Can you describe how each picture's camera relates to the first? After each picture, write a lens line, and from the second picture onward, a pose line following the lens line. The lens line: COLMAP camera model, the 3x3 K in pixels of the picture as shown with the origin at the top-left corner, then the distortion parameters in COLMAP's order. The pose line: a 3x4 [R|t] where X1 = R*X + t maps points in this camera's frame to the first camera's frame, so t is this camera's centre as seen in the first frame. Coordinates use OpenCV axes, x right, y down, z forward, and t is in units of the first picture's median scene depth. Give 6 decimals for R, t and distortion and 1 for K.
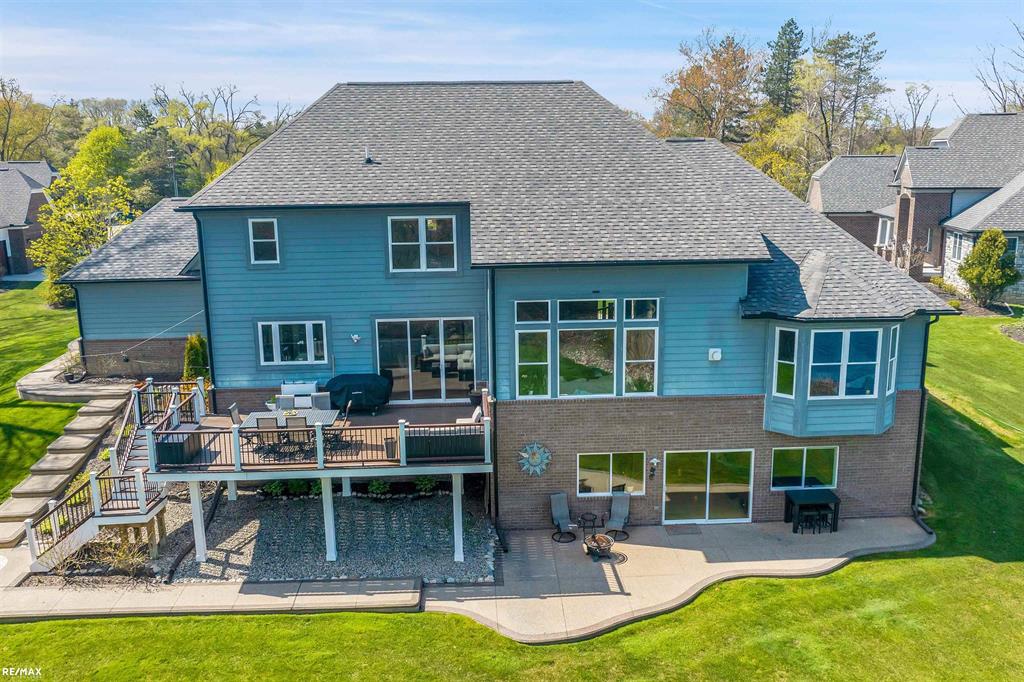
lens RADIAL K [[855.0, 0, 512.0], [0, 855.0, 341.0], [0, 0, 1]] dist [-0.014437, -0.024161]
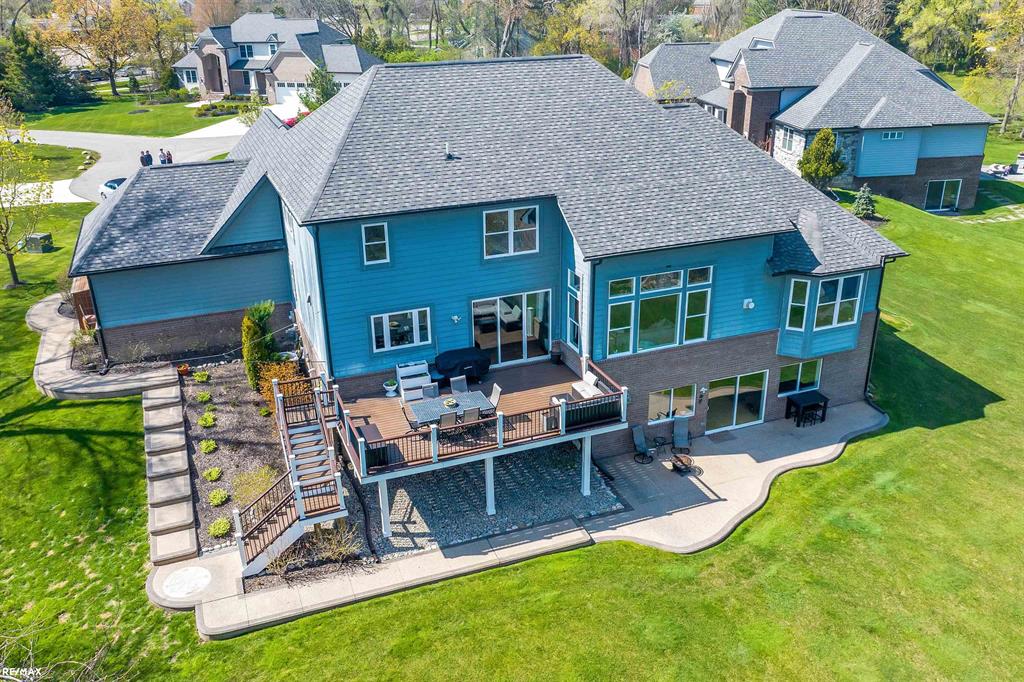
lens RADIAL K [[855.0, 0, 512.0], [0, 855.0, 341.0], [0, 0, 1]] dist [-0.014437, -0.024161]
pose [[0.947845, -0.125589, 0.292948, -0.472867], [0.067998, 0.977617, 0.199101, -0.205781], [-0.311395, -0.168797, 0.935169, -0.090974]]
